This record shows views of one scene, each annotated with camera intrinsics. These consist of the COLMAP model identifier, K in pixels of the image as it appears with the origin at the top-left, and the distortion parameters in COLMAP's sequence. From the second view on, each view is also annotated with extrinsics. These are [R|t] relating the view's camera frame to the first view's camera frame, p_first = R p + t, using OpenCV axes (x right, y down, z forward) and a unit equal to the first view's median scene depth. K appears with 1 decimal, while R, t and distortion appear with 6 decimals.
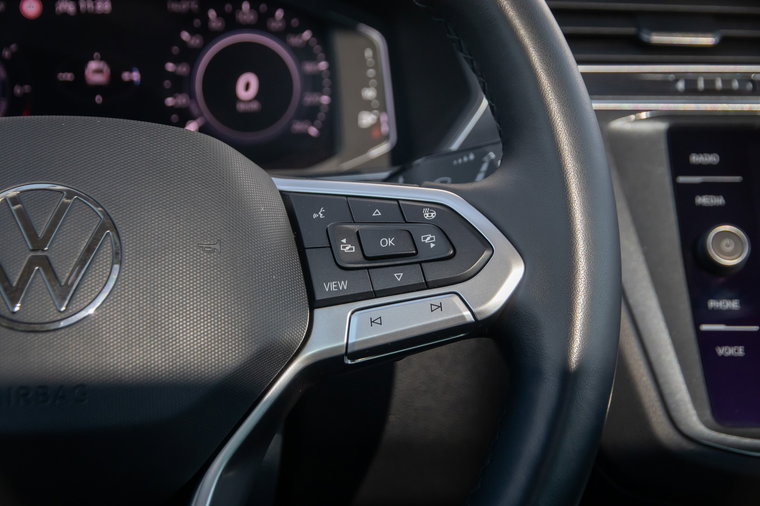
lens RADIAL K [[1438.2, 0, 387.7], [0, 1438.2, 256.4], [0, 0, 1]] dist [0.136001, 0.000000]
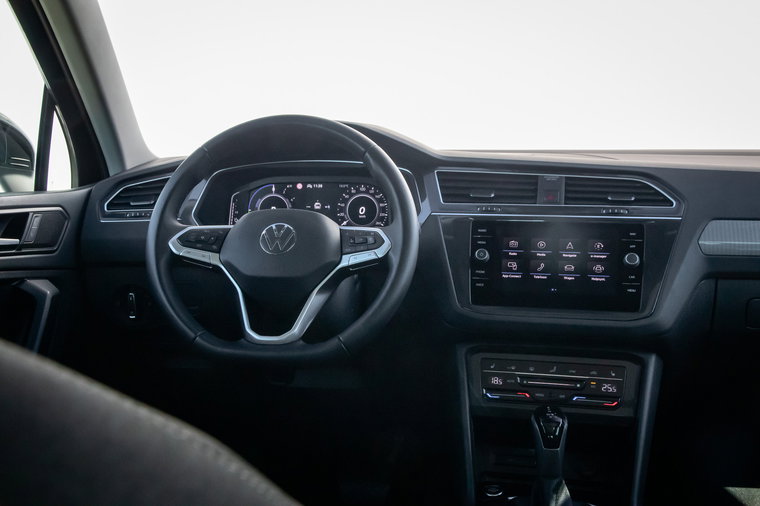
lens RADIAL K [[898.7, 0, 379.1], [0, 898.7, 246.4], [0, 0, 1]] dist [0.049466, 0.000000]
pose [[0.971887, 0.021459, -0.234469, 0.416438], [-0.049196, 0.992365, -0.113097, 0.188915], [0.230252, 0.121453, 0.965522, -0.928880]]
